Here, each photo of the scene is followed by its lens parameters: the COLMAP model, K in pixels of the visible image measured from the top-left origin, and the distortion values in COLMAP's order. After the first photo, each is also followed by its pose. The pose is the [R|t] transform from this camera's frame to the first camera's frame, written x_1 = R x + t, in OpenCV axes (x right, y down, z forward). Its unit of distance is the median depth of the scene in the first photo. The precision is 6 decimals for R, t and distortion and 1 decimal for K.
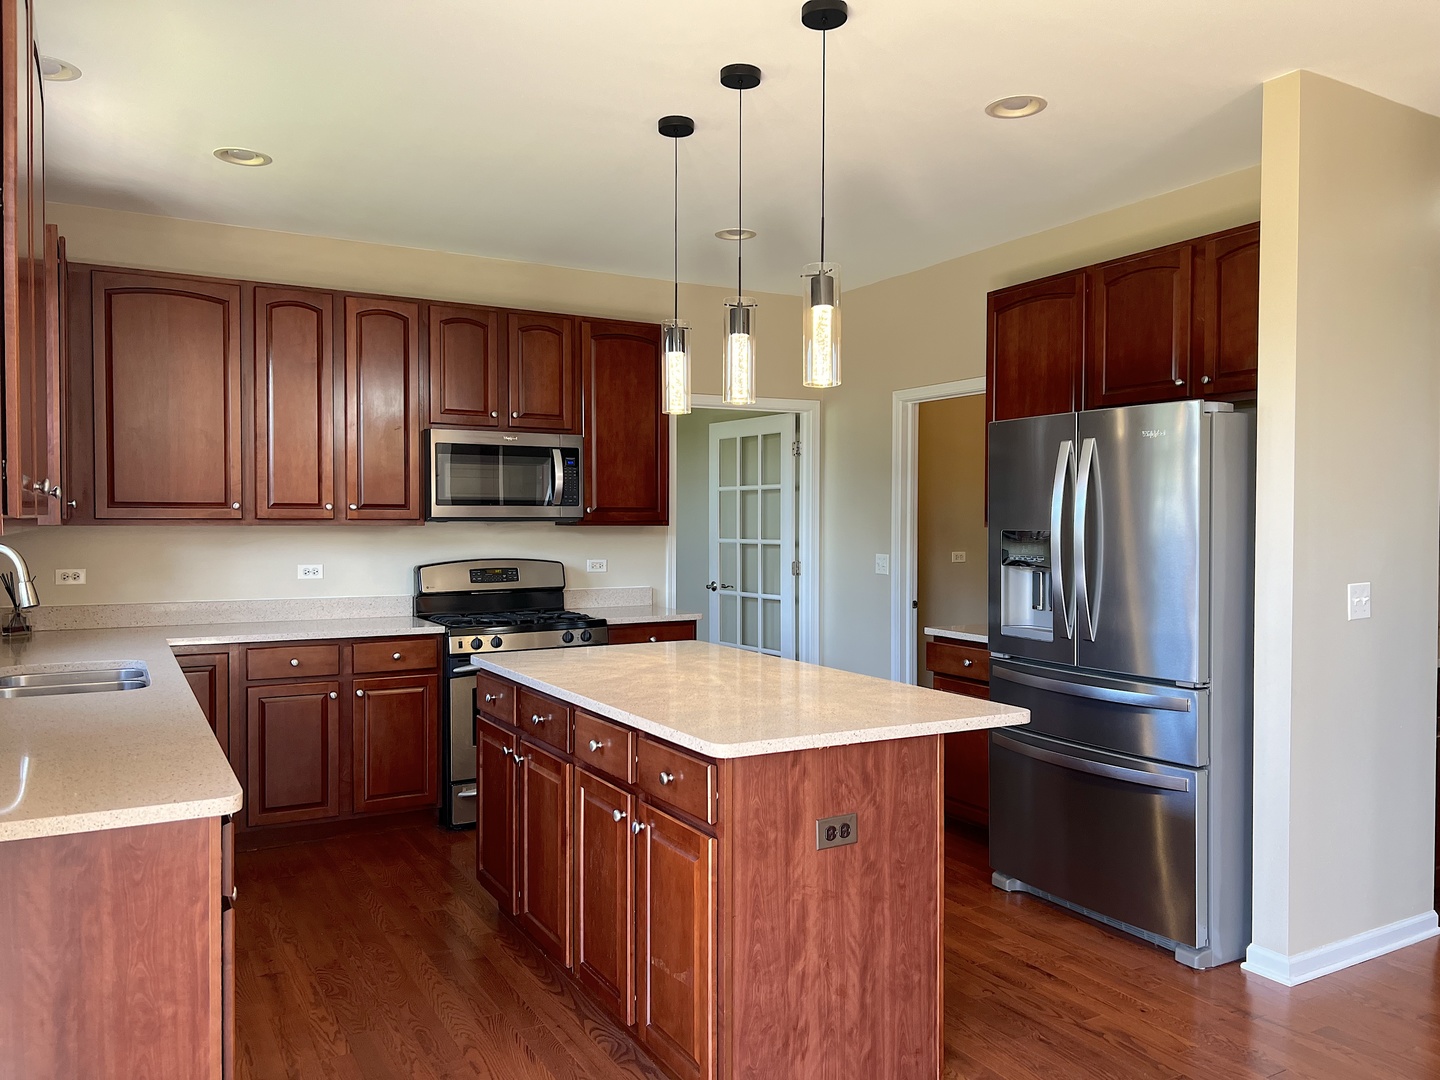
lens RADIAL K [[1083.7, 0, 707.8], [0, 1083.7, 541.3], [0, 0, 1]] dist [0.022048, -0.033429]
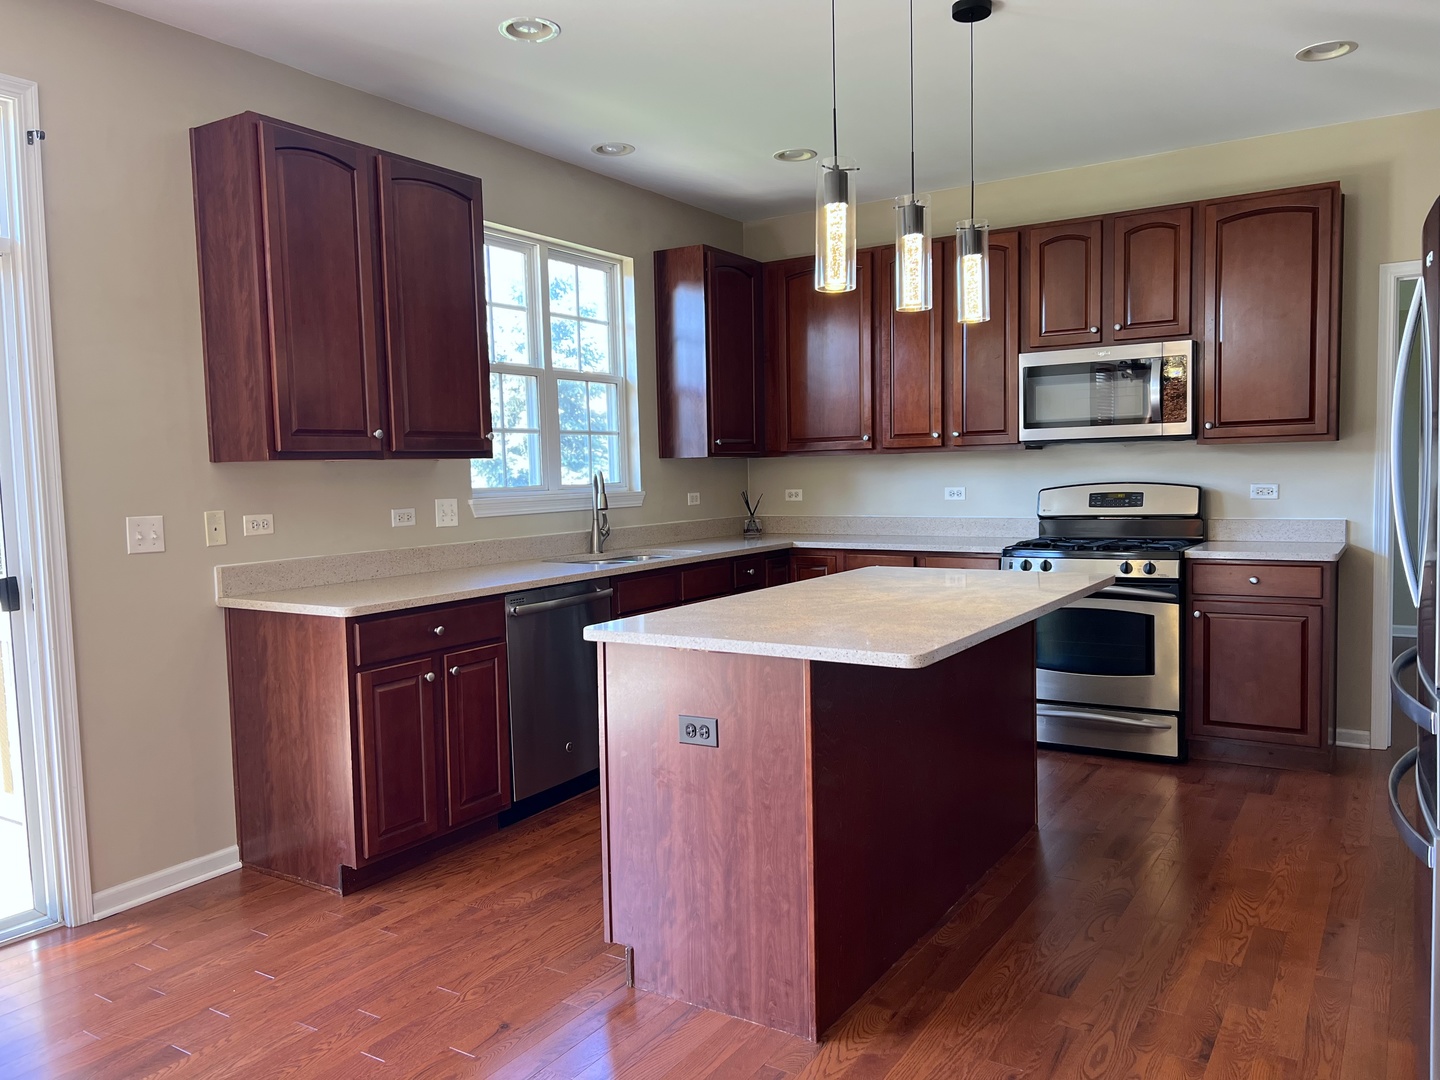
lens RADIAL K [[1083.7, 0, 707.8], [0, 1083.7, 541.3], [0, 0, 1]] dist [0.022048, -0.033429]
pose [[0.473266, 0.046596, -0.879686, 0.997126], [0.006587, 0.998385, 0.056427, 0.024576], [0.880895, -0.032500, 0.472195, 0.500728]]
